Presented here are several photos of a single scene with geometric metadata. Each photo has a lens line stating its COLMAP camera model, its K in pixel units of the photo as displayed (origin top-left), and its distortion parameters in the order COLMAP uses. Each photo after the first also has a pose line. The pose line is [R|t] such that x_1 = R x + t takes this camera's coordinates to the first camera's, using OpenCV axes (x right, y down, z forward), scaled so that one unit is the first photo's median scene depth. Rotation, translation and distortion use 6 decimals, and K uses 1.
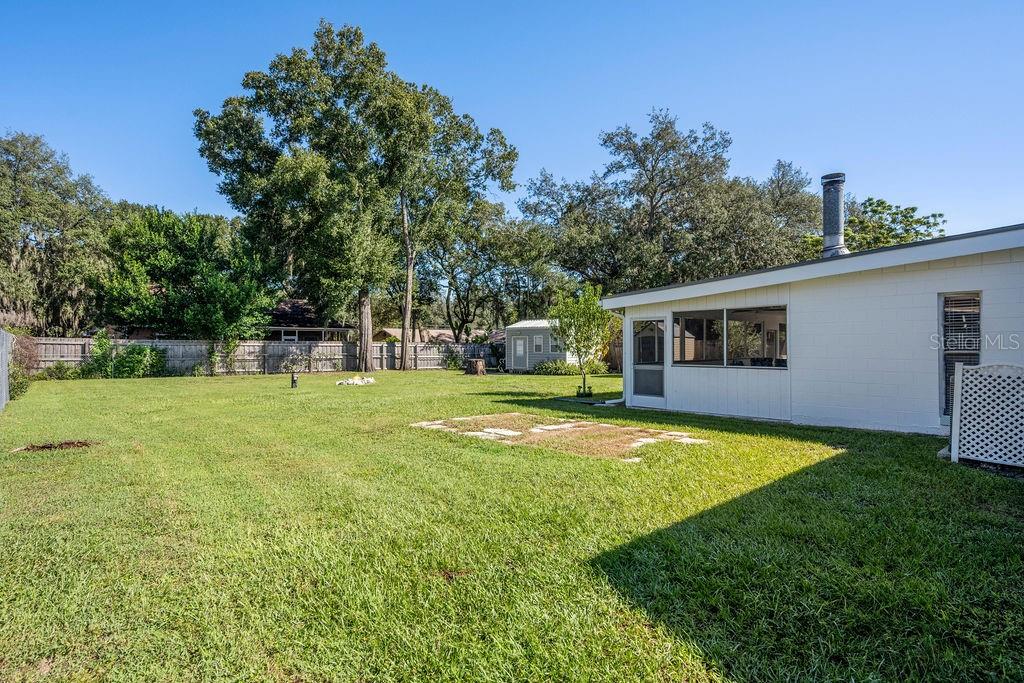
lens RADIAL K [[513.6, 0, 509.9], [0, 513.6, 339.1], [0, 0, 1]] dist [0.000393, -0.000647]
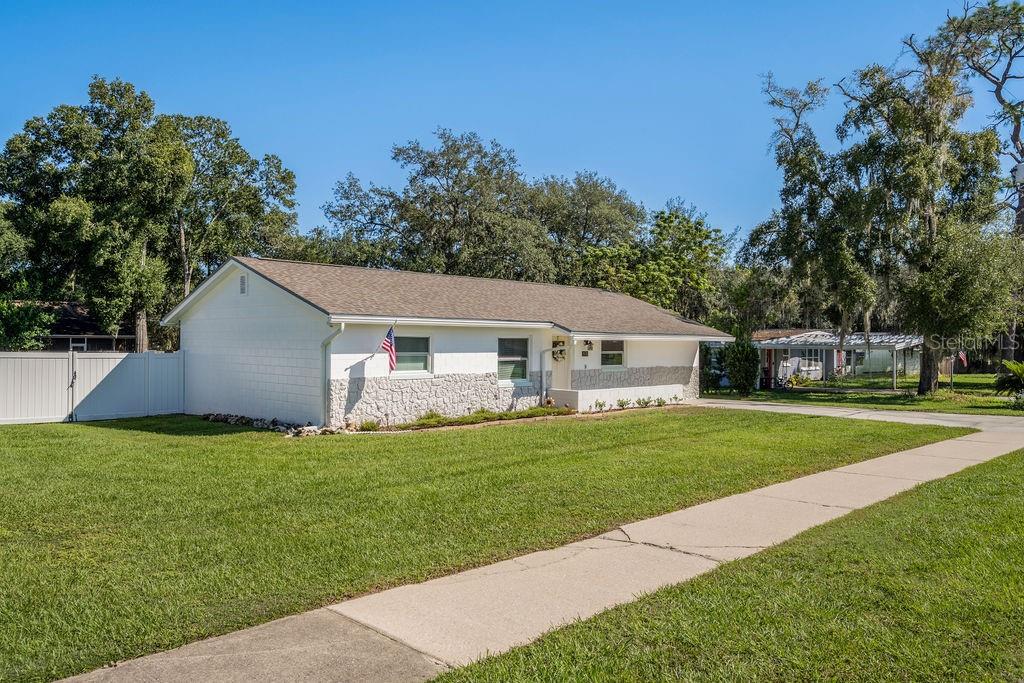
lens RADIAL K [[748.8, 0, 512.0], [0, 748.8, 341.5], [0, 0, 1]] dist [-0.008282, 0.002171]
pose [[0.997710, 0.003945, 0.067523, 0.460778], [-0.004582, 0.999946, 0.009292, -0.038327], [-0.067482, -0.009580, 0.997674, -0.750158]]
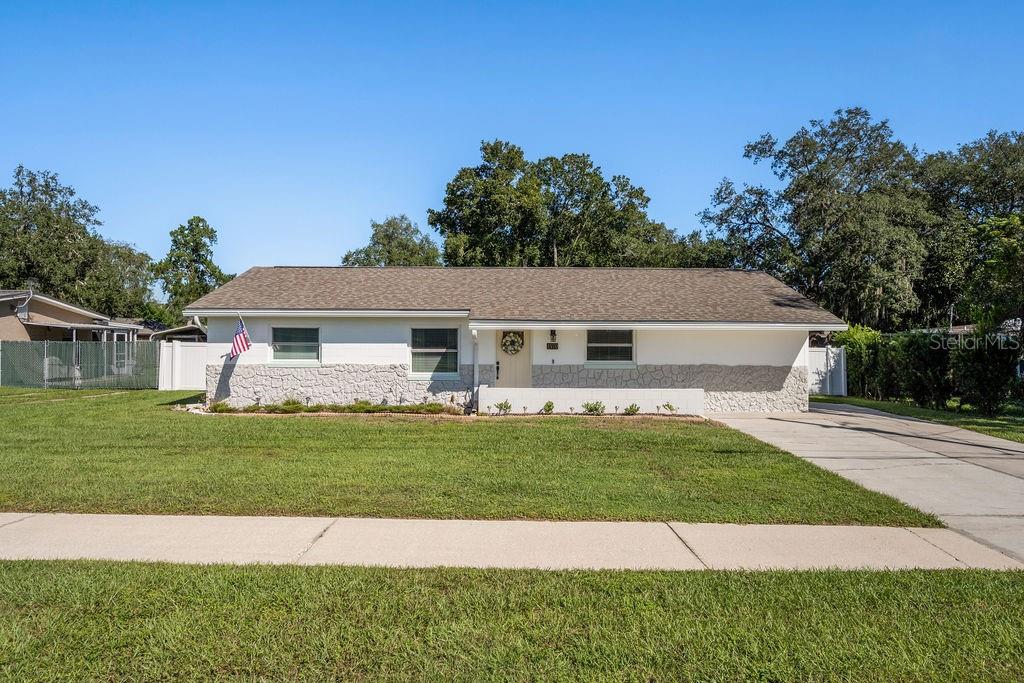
lens RADIAL K [[635.1, 0, 512.6], [0, 635.1, 336.9], [0, 0, 1]] dist [-0.000559, 0.000376]
pose [[0.755504, -0.002663, -0.655138, 0.960499], [0.005279, 0.999984, 0.002023, -0.027418], [0.655122, -0.004987, 0.755506, -0.402150]]
